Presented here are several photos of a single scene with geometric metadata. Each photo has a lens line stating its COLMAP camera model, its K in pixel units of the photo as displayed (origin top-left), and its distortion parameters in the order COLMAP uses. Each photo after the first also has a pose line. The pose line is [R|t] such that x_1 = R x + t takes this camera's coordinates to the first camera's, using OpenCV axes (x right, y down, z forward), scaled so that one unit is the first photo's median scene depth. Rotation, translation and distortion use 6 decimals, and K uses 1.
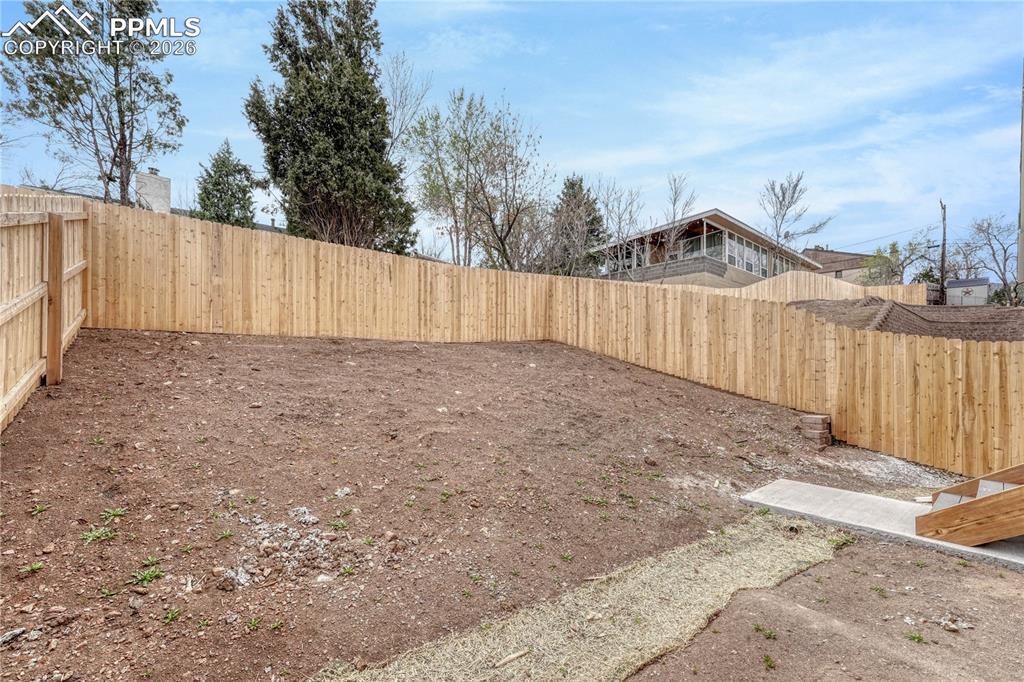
lens RADIAL K [[422.3, 0, 517.1], [0, 422.3, 365.0], [0, 0, 1]] dist [-0.002436, 0.000283]
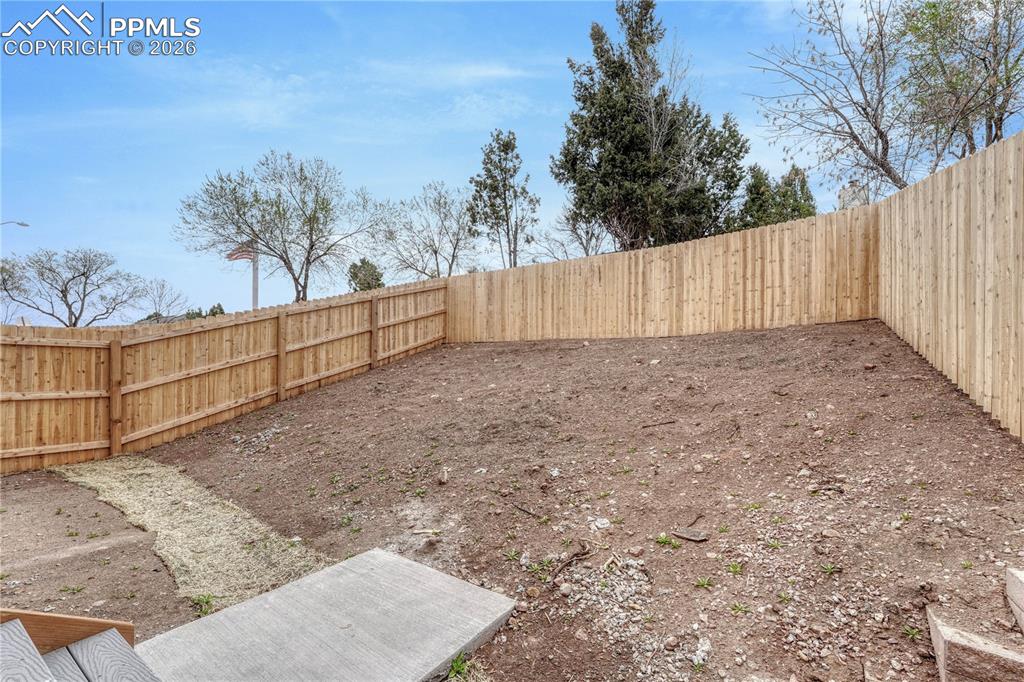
lens RADIAL K [[422.3, 0, 517.1], [0, 422.3, 365.0], [0, 0, 1]] dist [-0.002436, 0.000283]
pose [[0.286527, -0.000059, -0.958072, 0.700658], [-0.008206, 0.999963, -0.002516, 0.010567], [0.958037, 0.008583, 0.286516, 0.572070]]
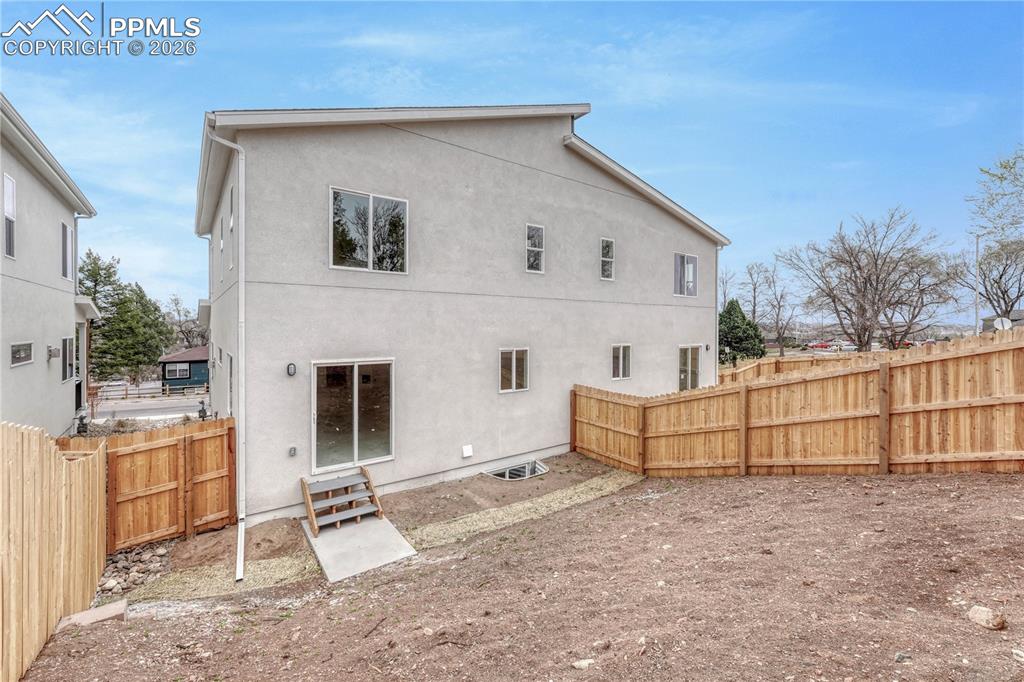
lens RADIAL K [[429.8, 0, 518.8], [0, 429.8, 327.3], [0, 0, 1]] dist [-0.003197, 0.003209]
pose [[-0.998888, -0.008649, 0.046345, 0.078462], [-0.008494, 0.999958, 0.003557, -0.250410], [-0.046374, 0.003159, -0.998919, 1.357950]]
